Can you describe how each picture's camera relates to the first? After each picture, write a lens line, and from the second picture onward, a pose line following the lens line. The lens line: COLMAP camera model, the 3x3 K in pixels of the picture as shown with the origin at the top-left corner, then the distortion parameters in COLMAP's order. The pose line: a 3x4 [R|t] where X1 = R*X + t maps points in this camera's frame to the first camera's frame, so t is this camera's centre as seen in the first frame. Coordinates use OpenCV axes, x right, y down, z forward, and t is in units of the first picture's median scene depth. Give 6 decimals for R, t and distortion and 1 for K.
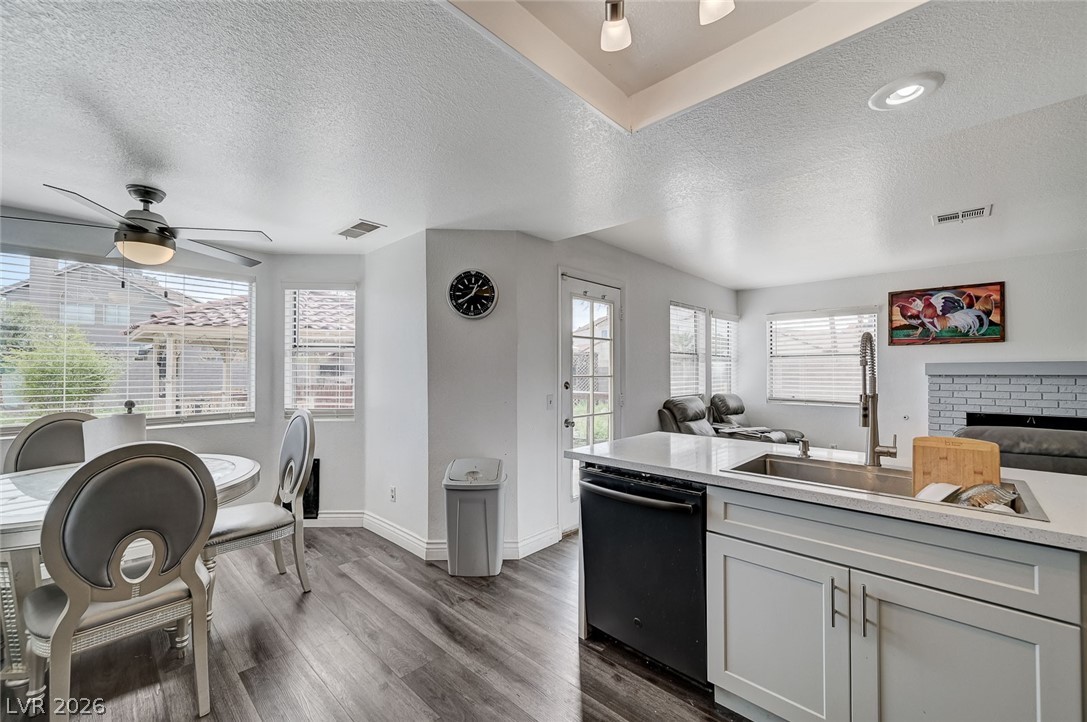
lens RADIAL K [[431.1, 0, 553.2], [0, 431.1, 366.2], [0, 0, 1]] dist [-0.000987, 0.000196]
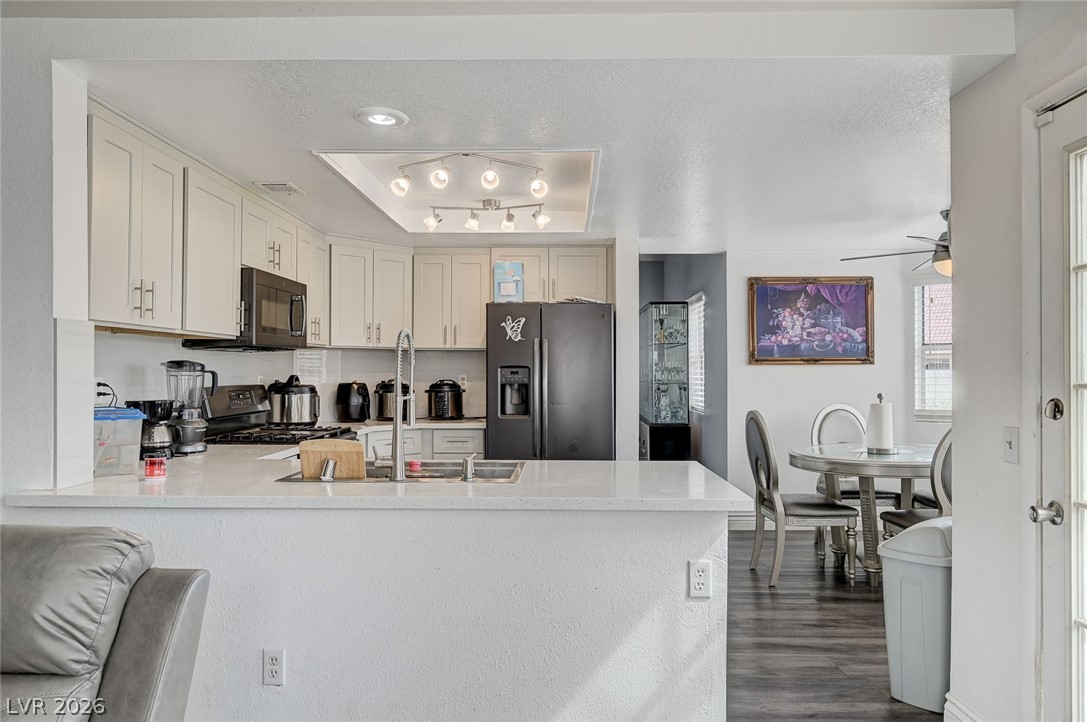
lens RADIAL K [[711.7, 0, 545.6], [0, 711.7, 364.4], [0, 0, 1]] dist [-0.003452, -0.000977]
pose [[-0.750384, -0.008424, -0.660949, 0.566529], [0.007246, 0.999754, -0.020969, 0.012413], [0.660963, -0.020524, -0.750138, 0.880020]]
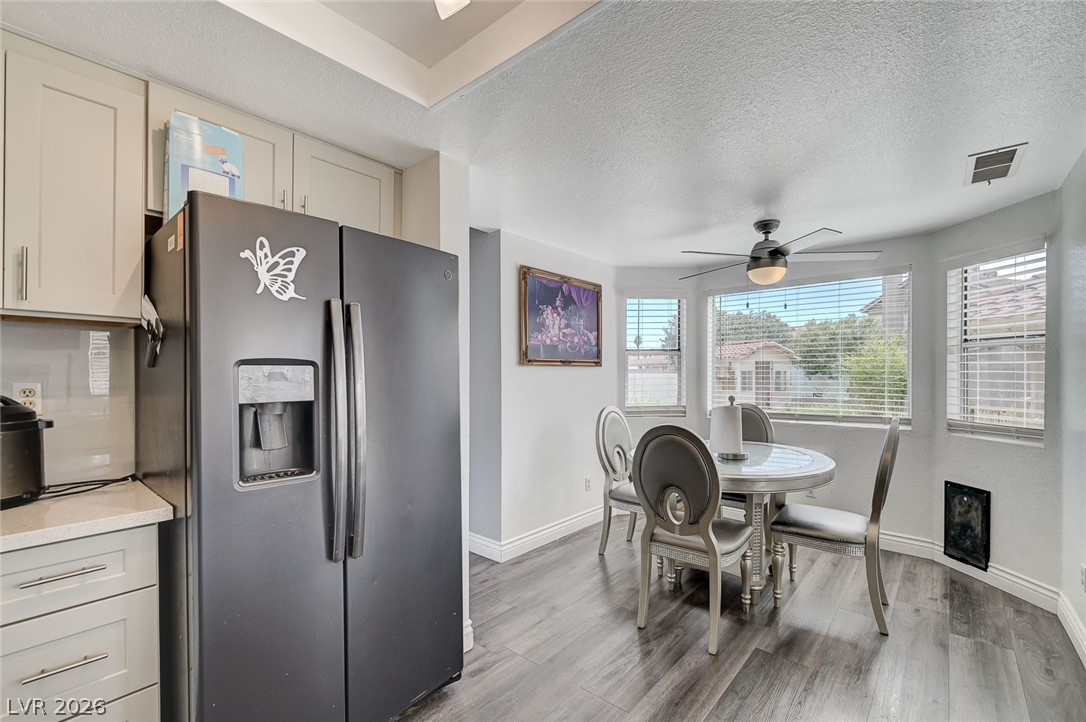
lens RADIAL K [[465.7, 0, 549.4], [0, 465.7, 375.0], [0, 0, 1]] dist [-0.002069, -0.000296]
pose [[0.032844, 0.001021, -0.999460, 0.176302], [0.015199, 0.999883, 0.001521, 0.002948], [0.999345, -0.015240, 0.032824, 0.180443]]
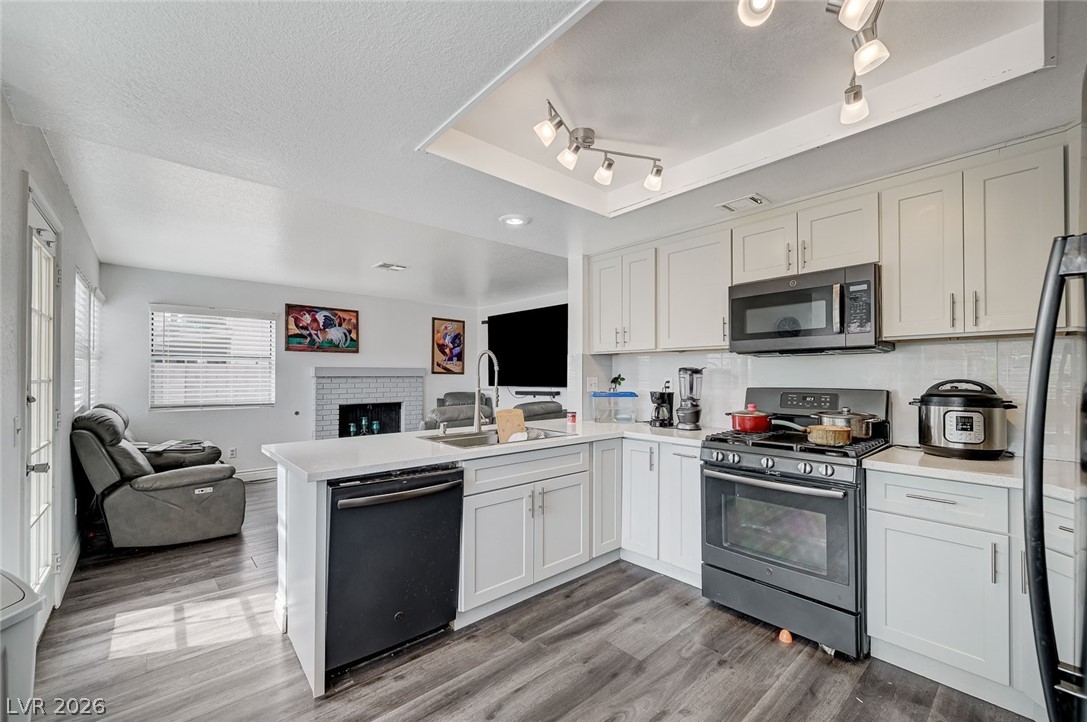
lens RADIAL K [[443.5, 0, 548.4], [0, 443.5, 371.7], [0, 0, 1]] dist [0.000793, 0.000002]
pose [[0.092856, 0.007852, 0.995649, -0.345033], [-0.015034, 0.999866, -0.006483, 0.004784], [-0.995566, -0.014367, 0.092962, 0.229758]]
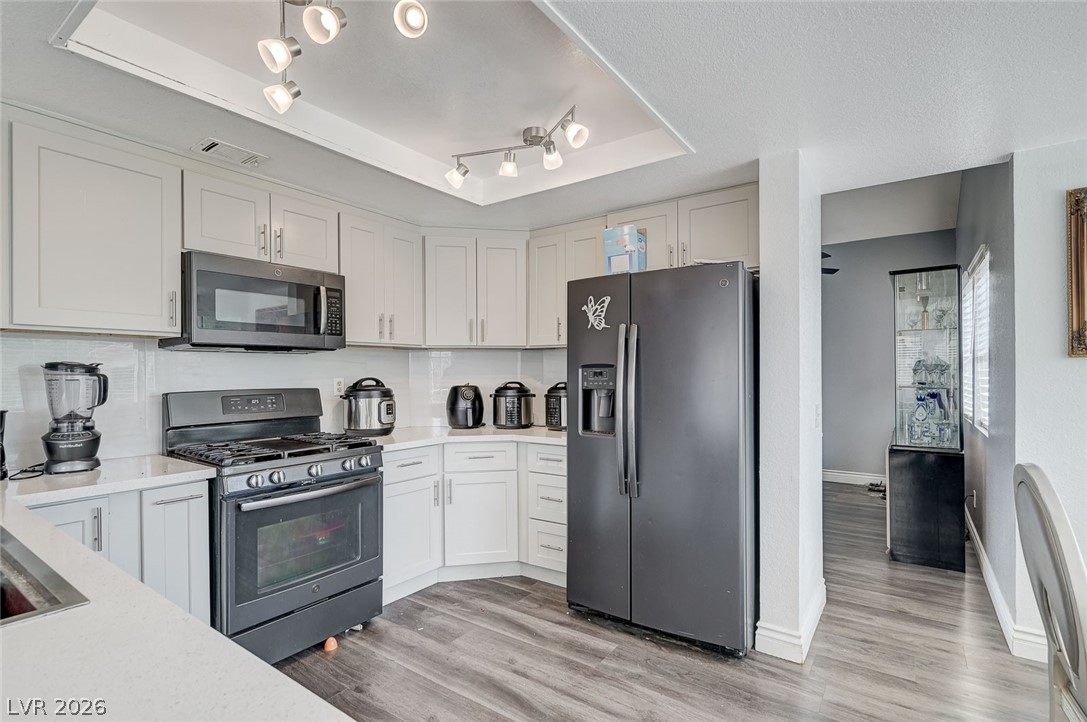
lens RADIAL K [[512.6, 0, 546.6], [0, 512.6, 374.3], [0, 0, 1]] dist [-0.003931, -0.000124]
pose [[-0.991682, 0.003676, -0.128658, 0.000346], [0.005225, 0.999918, -0.011702, 0.008391], [0.128604, -0.012277, -0.991620, 0.578326]]
